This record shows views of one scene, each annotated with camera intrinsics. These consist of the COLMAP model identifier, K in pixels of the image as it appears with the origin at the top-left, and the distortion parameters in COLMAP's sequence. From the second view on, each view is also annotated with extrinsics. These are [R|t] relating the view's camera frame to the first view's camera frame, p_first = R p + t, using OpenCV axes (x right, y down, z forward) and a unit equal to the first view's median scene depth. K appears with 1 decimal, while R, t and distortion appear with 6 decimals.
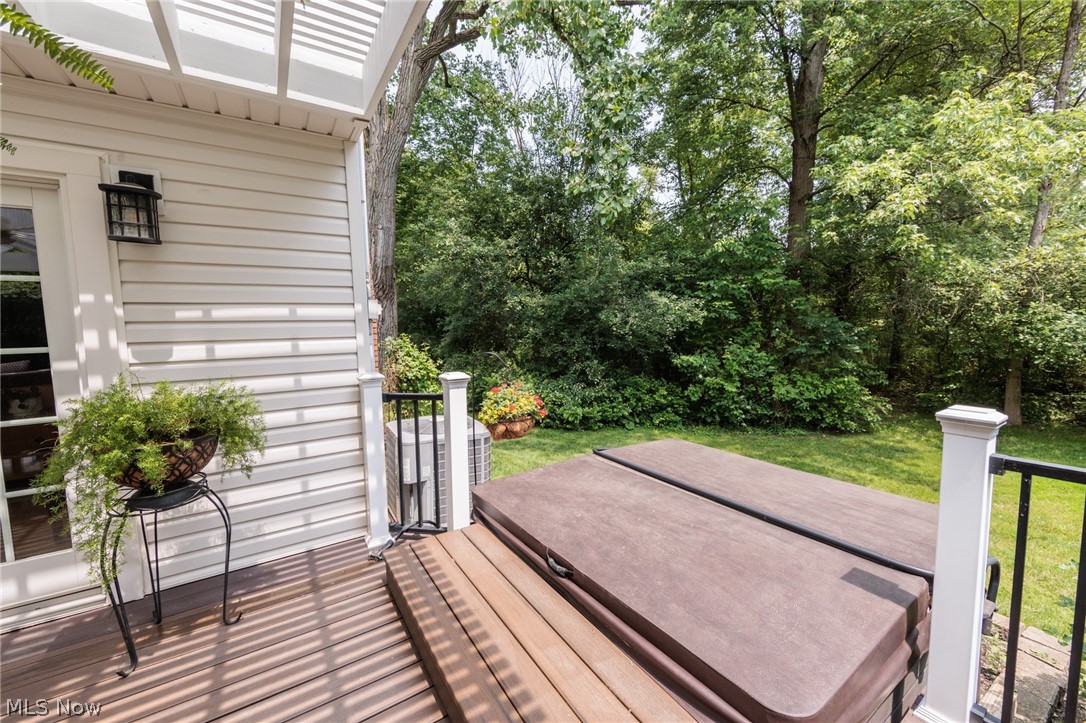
lens RADIAL K [[425.4, 0, 541.6], [0, 425.4, 360.1], [0, 0, 1]] dist [0.002165, -0.000062]
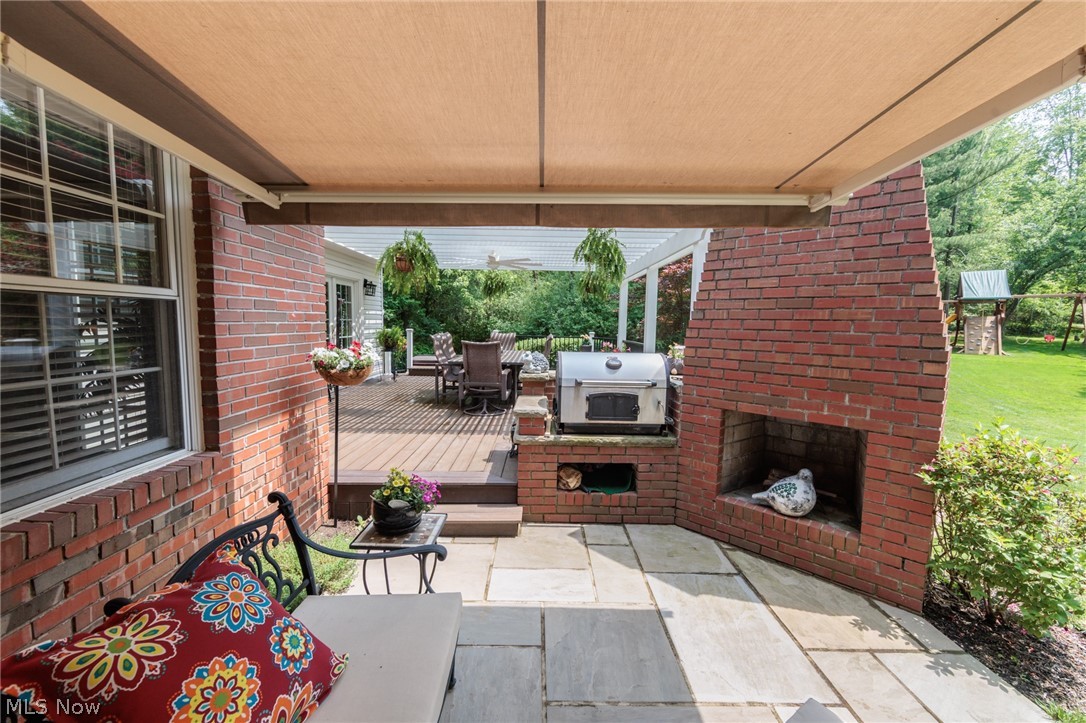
lens RADIAL K [[425.4, 0, 540.9], [0, 425.4, 359.2], [0, 0, 1]] dist [0.002165, -0.000062]
pose [[0.537077, -0.045433, 0.842309, -3.487305], [0.048090, 0.998574, 0.023198, 0.330493], [-0.842162, 0.028047, 0.538495, -2.629727]]
